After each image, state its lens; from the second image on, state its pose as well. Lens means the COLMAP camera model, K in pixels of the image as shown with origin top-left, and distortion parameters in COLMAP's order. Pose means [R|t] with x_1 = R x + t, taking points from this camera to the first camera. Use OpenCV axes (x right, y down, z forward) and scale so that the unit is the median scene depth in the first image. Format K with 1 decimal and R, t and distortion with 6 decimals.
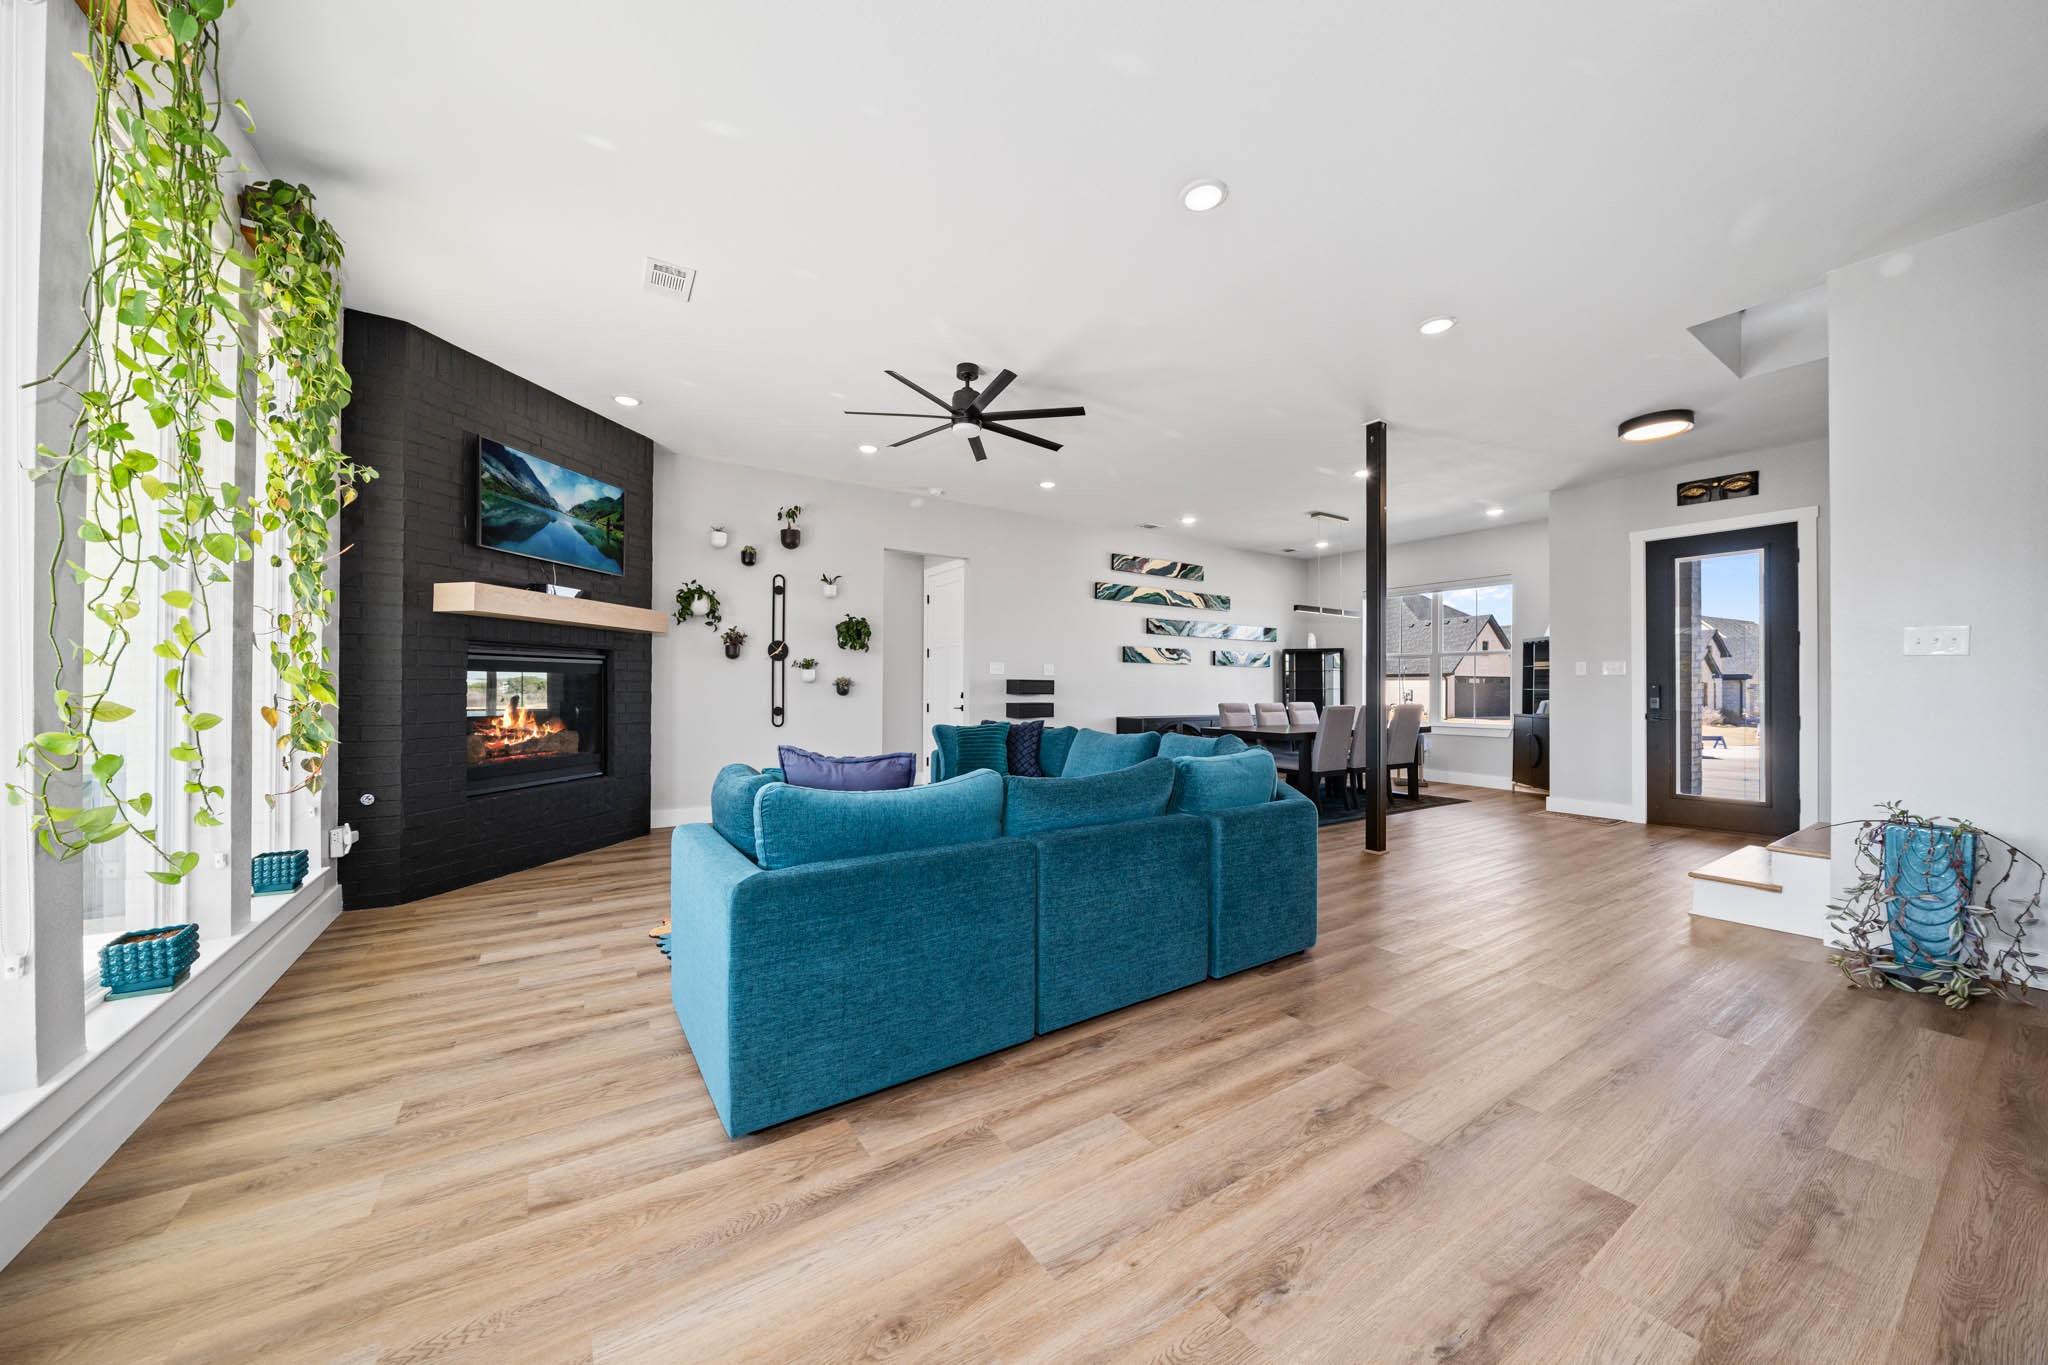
lens RADIAL K [[698.6, 0, 1017.6], [0, 698.6, 682.9], [0, 0, 1]] dist [-0.002006, -0.002436]
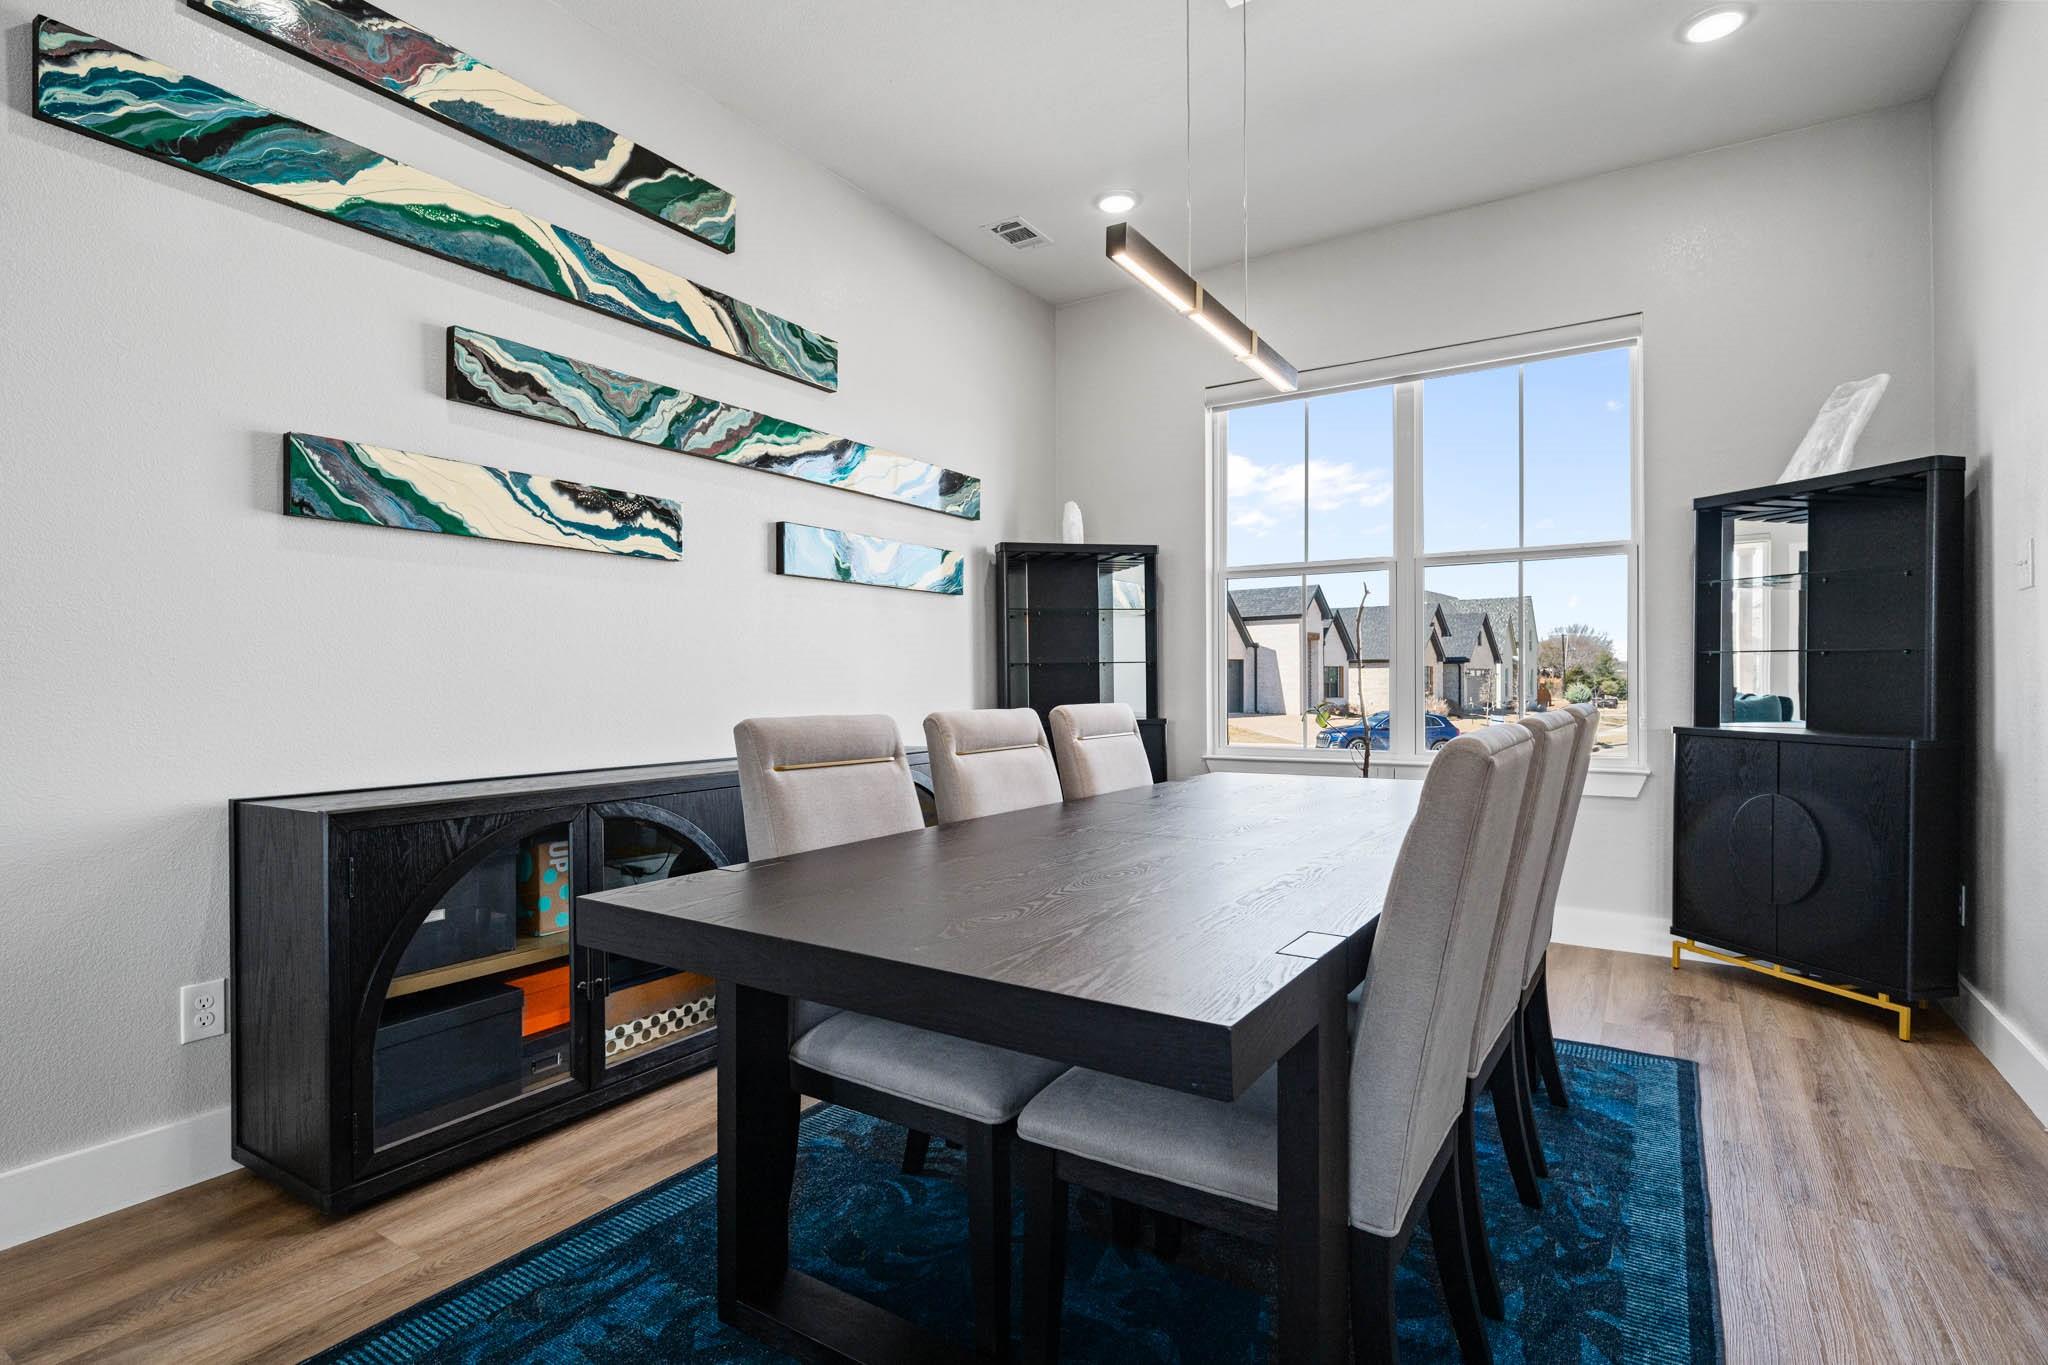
lens RADIAL K [[990.5, 0, 1004.1], [0, 990.5, 680.4], [0, 0, 1]] dist [0.000171, 0.000042]
pose [[0.912911, -0.009950, 0.408036, 0.297463], [0.007573, 0.999944, 0.007440, 0.021663], [-0.408087, -0.003702, 0.912935, 0.892135]]
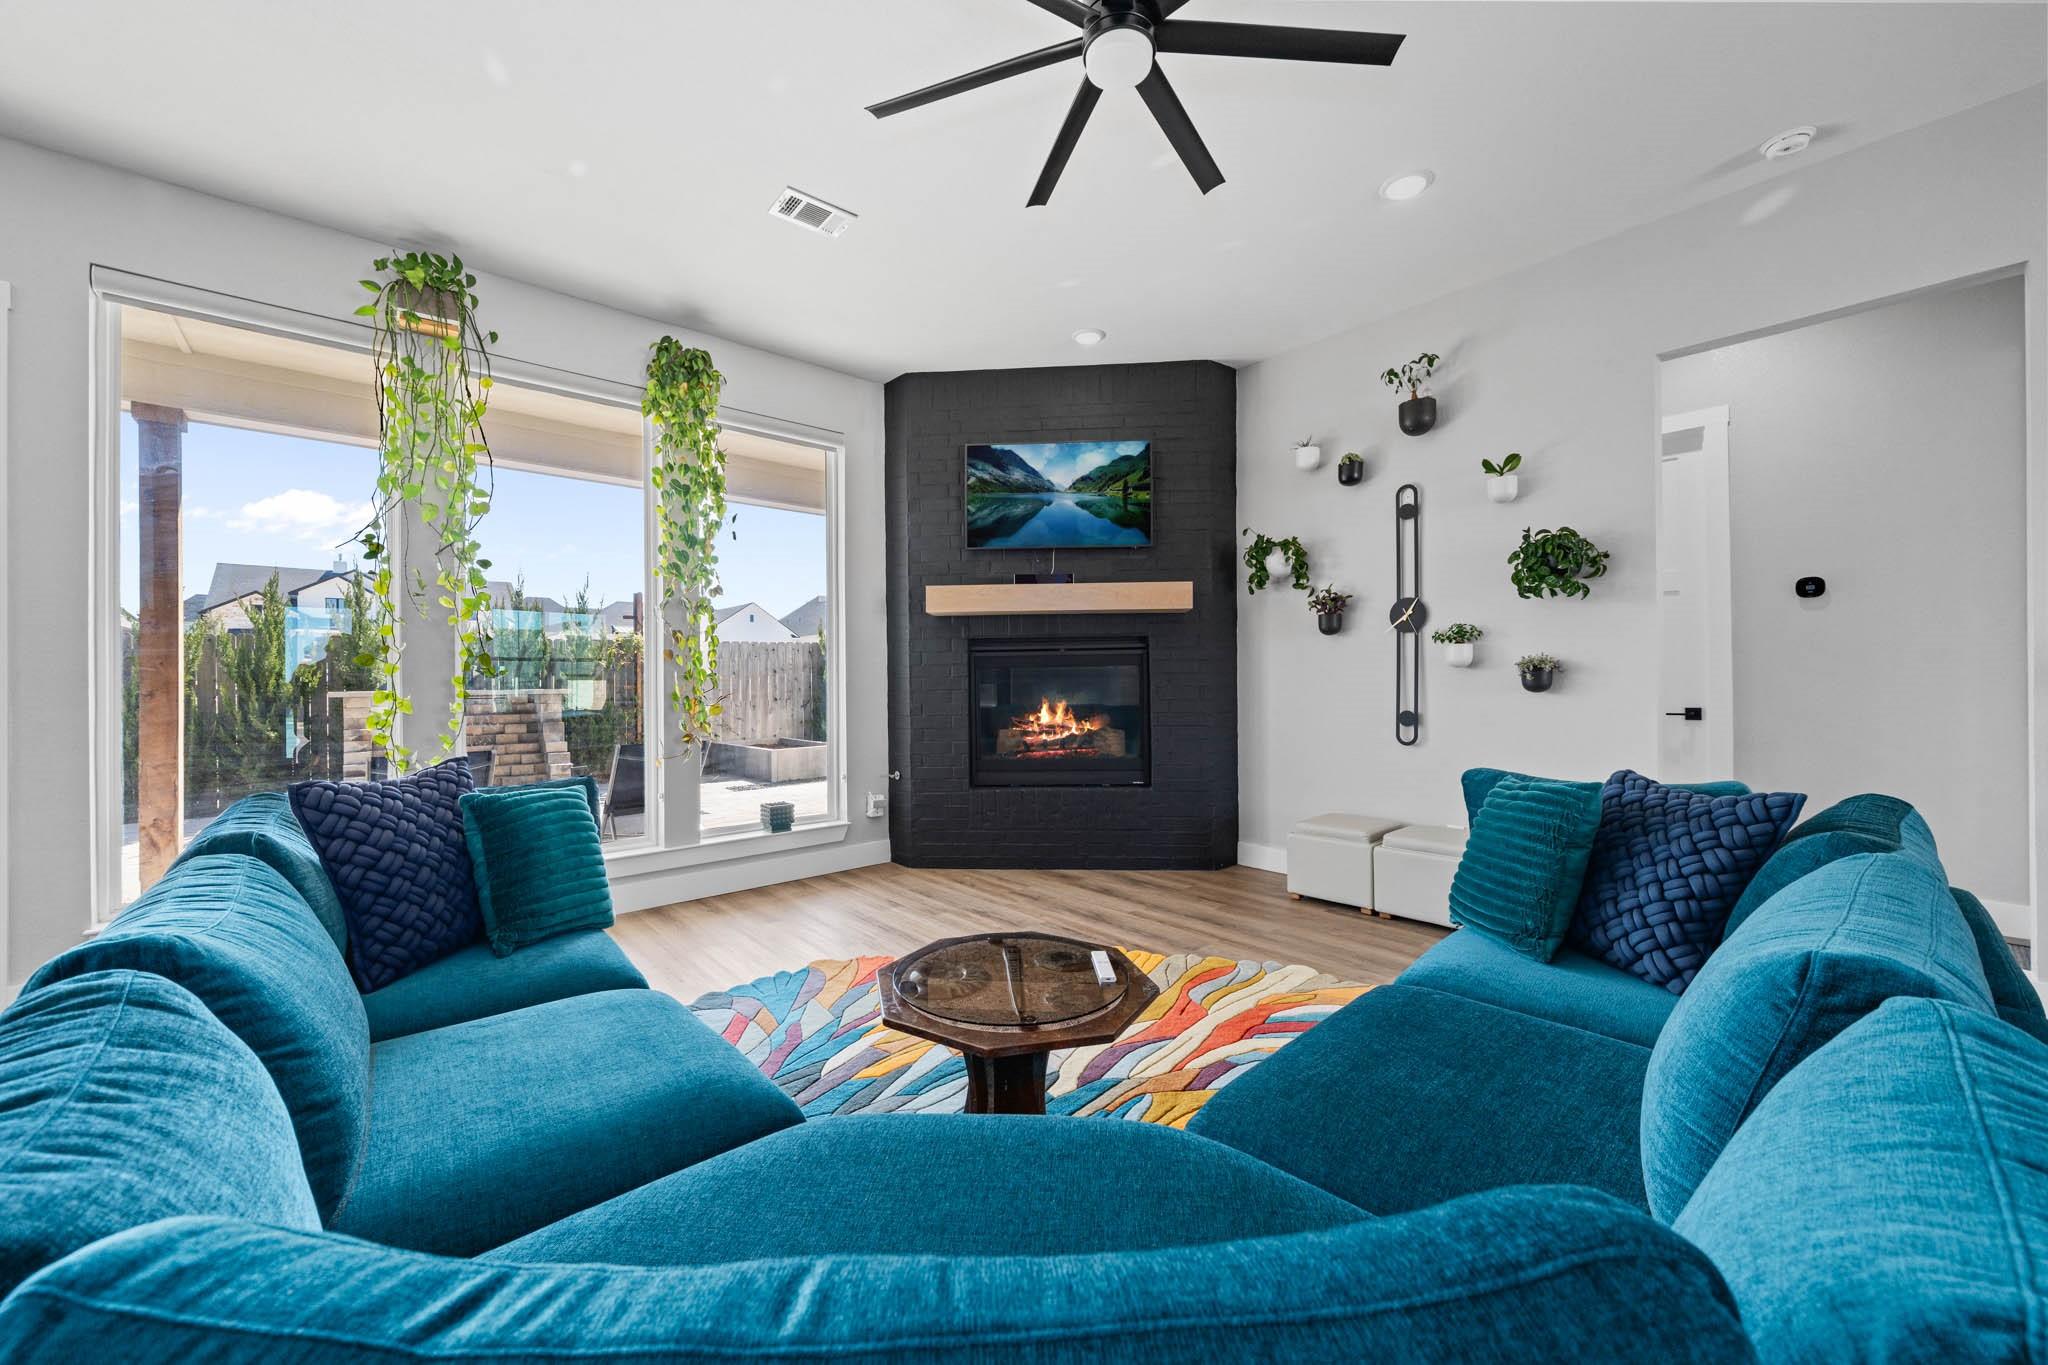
lens RADIAL K [[769.0, 0, 1015.7], [0, 769.0, 677.8], [0, 0, 1]] dist [-0.000635, -0.000044]
pose [[0.133385, -0.010694, -0.991007, 0.250599], [0.017347, 0.999814, -0.008454, 0.006321], [0.990912, -0.016063, 0.133546, 0.587069]]
